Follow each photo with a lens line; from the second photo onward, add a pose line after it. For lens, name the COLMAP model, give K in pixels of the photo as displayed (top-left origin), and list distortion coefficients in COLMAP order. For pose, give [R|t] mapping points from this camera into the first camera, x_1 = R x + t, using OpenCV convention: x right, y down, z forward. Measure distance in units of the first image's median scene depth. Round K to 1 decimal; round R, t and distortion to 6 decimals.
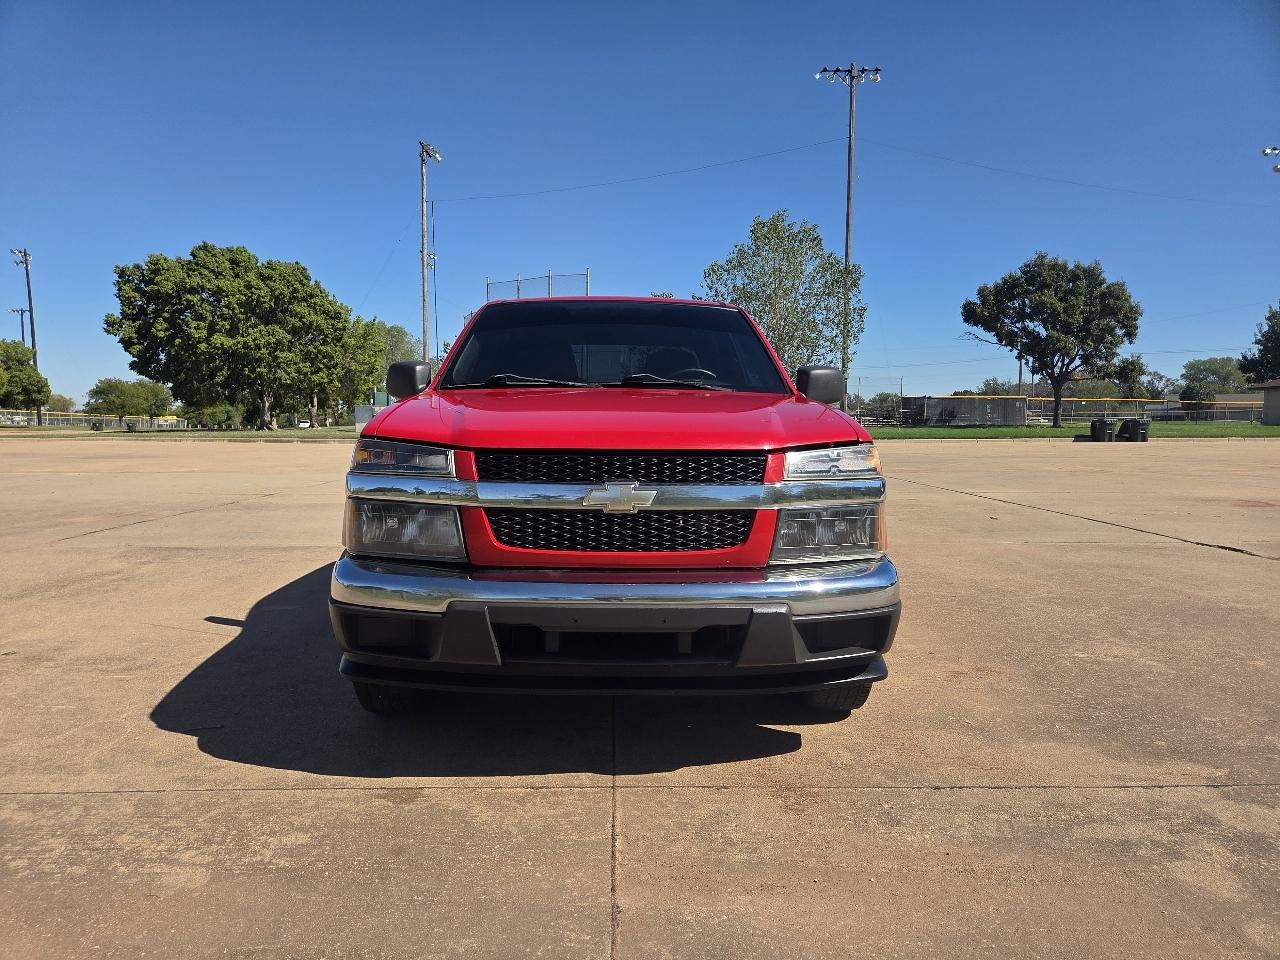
lens RADIAL K [[857.6, 0, 628.6], [0, 857.6, 498.9], [0, 0, 1]] dist [0.060425, -0.056655]
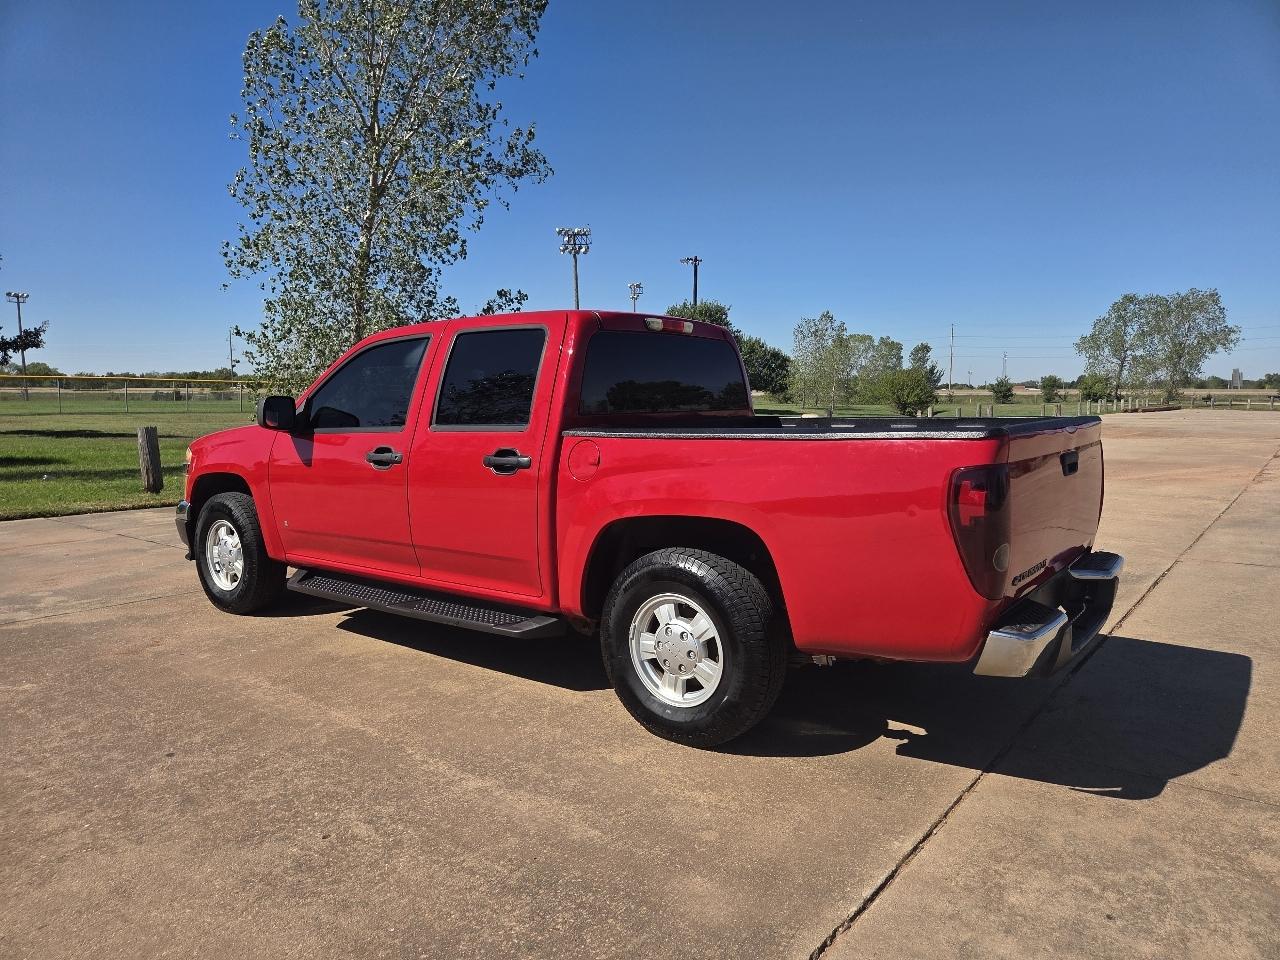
lens RADIAL K [[857.6, 0, 627.2], [0, 857.6, 488.6], [0, 0, 1]] dist [0.060425, -0.056655]
pose [[-0.634939, 0.080613, -0.768345, 0.702173], [-0.068245, 0.984801, 0.159719, -0.213406], [0.769542, 0.153848, -0.619787, 1.784427]]
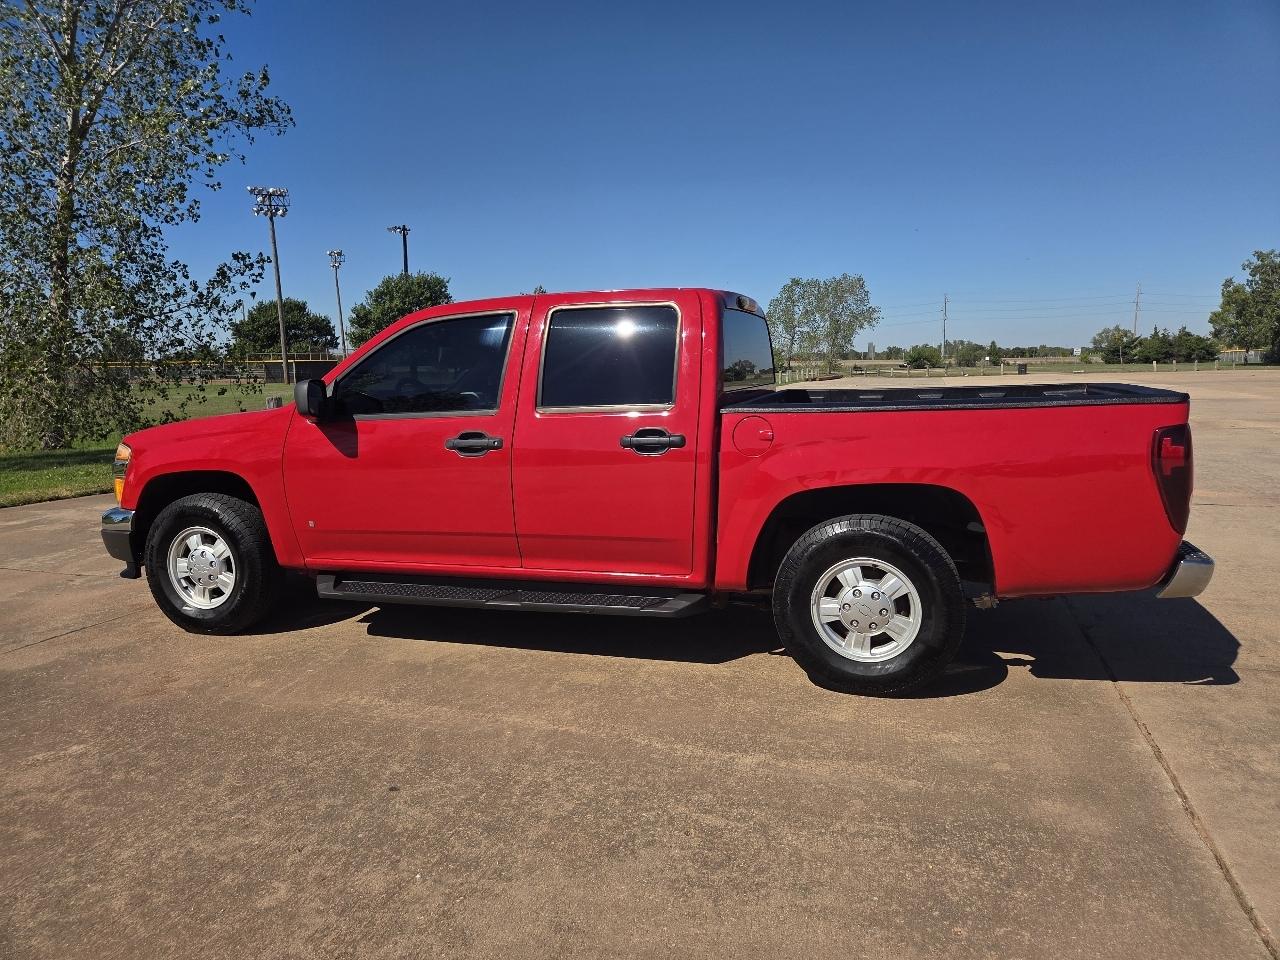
lens RADIAL K [[857.6, 0, 640.1], [0, 857.6, 476.2], [0, 0, 1]] dist [0.060425, -0.056655]
pose [[-0.328998, 0.120572, -0.936602, 0.901495], [-0.068298, 0.986180, 0.150946, -0.189488], [0.941858, 0.113629, -0.316216, 1.442488]]
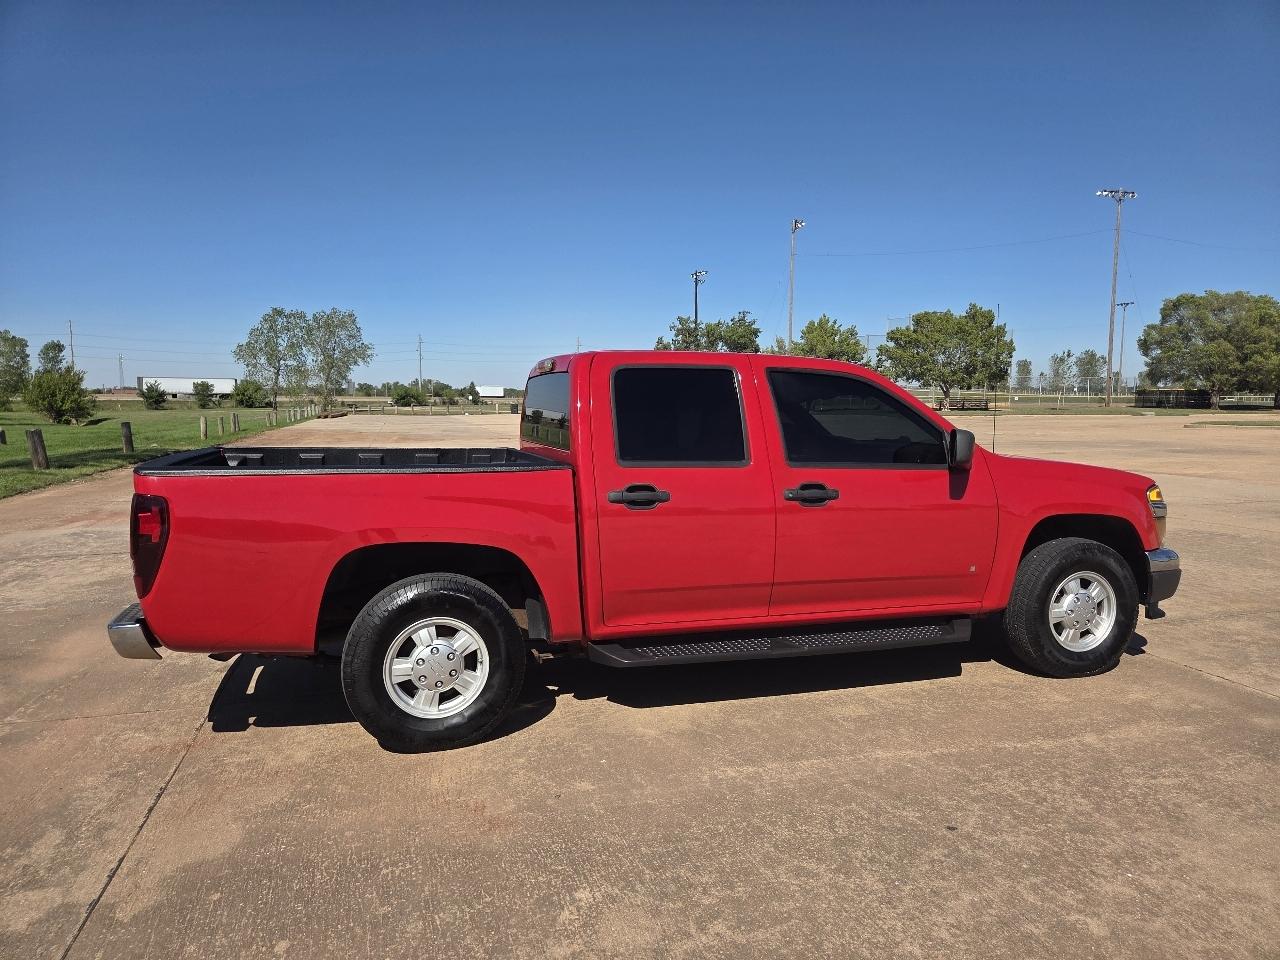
lens RADIAL K [[857.6, 0, 639.8], [0, 857.6, 490.5], [0, 0, 1]] dist [0.060425, -0.056655]
pose [[0.254756, 0.098372, -0.961989, 0.953385], [-0.082633, 0.993388, 0.079700, -0.152581], [0.963468, 0.059188, 0.261201, 0.713913]]
